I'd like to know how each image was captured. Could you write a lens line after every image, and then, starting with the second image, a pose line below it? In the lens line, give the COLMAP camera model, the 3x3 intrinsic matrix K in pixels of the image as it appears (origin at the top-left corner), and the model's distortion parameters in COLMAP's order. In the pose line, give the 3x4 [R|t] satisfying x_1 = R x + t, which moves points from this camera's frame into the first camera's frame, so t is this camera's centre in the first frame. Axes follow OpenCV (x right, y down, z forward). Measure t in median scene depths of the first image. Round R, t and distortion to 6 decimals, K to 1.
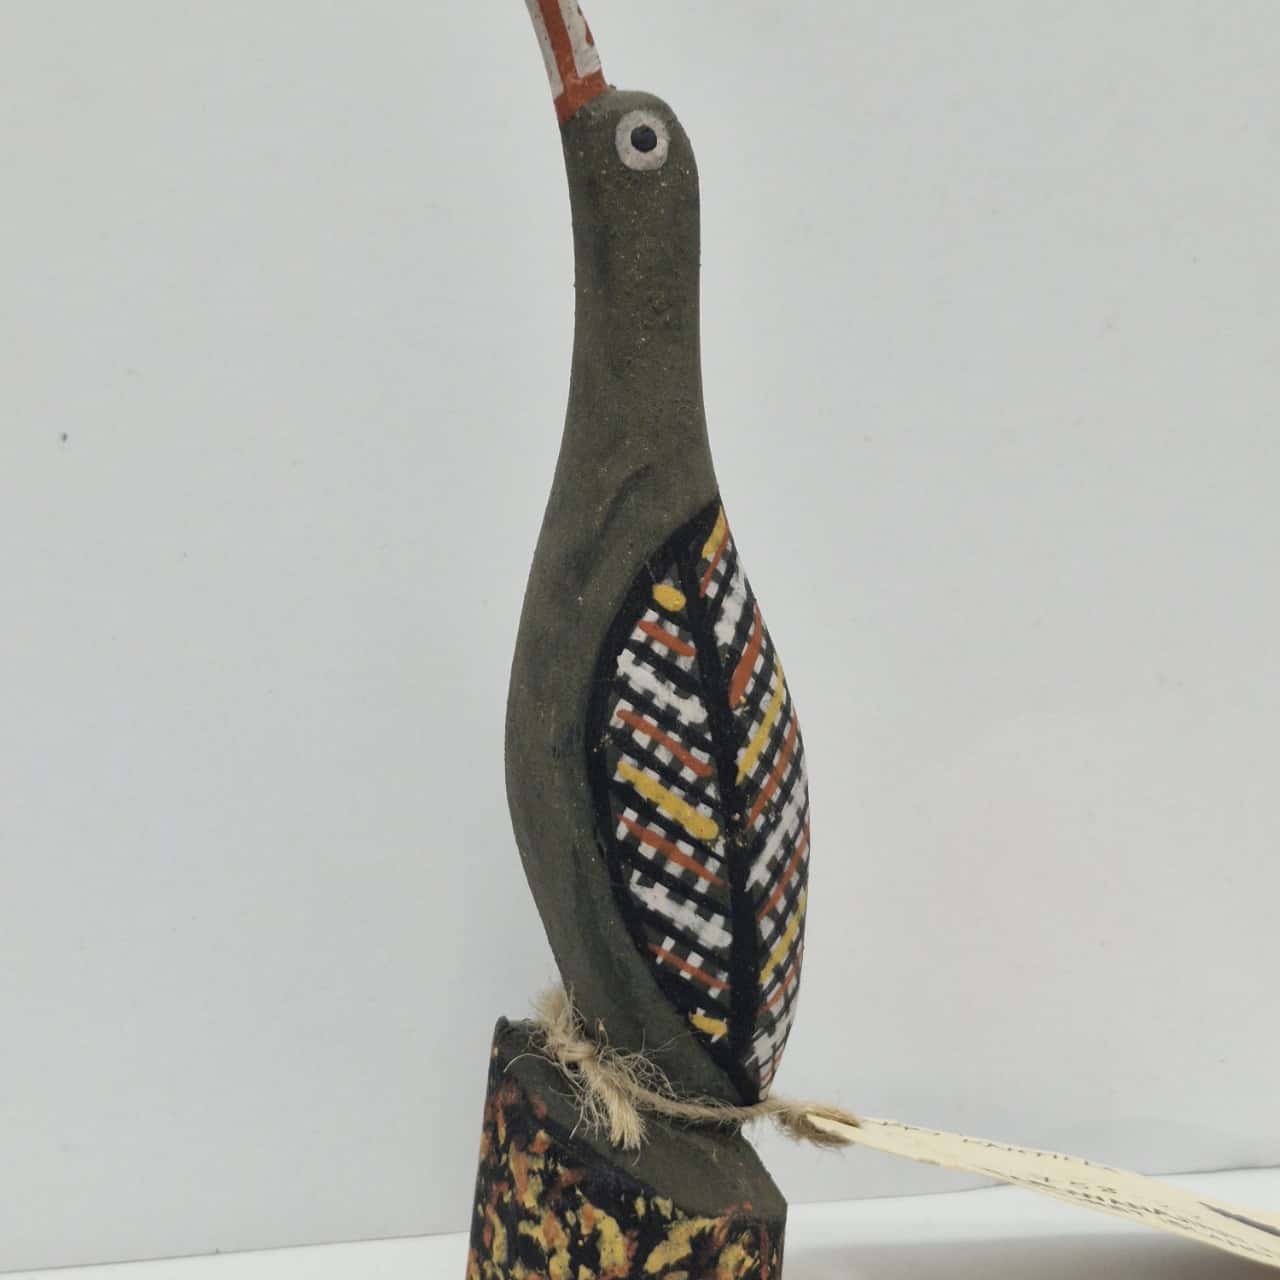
lens RADIAL K [[2512.5, 0, 640.0], [0, 2512.5, 640.0], [0, 0, 1]] dist [0.154579, -0.062524]
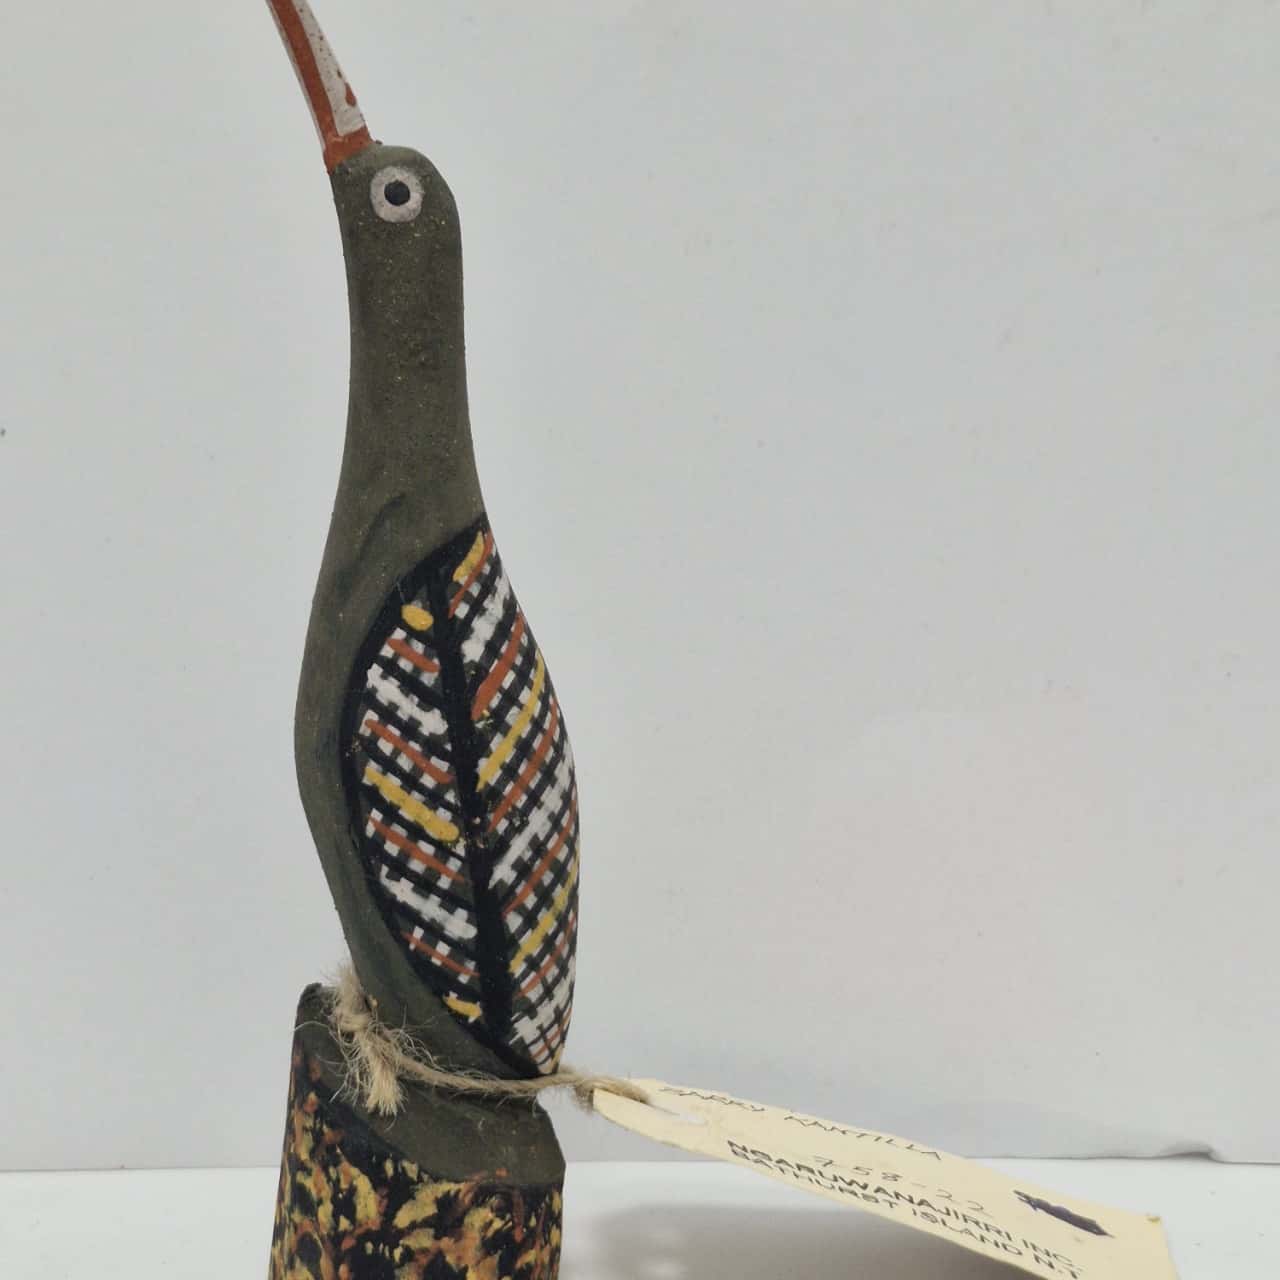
lens RADIAL K [[2512.5, 0, 640.0], [0, 2512.5, 640.0], [0, 0, 1]] dist [0.154579, -0.062524]
pose [[0.980773, 0.038017, -0.191412, 0.309873], [-0.028086, 0.998128, 0.054335, -0.067945], [0.193119, -0.047914, 0.980005, -0.045190]]
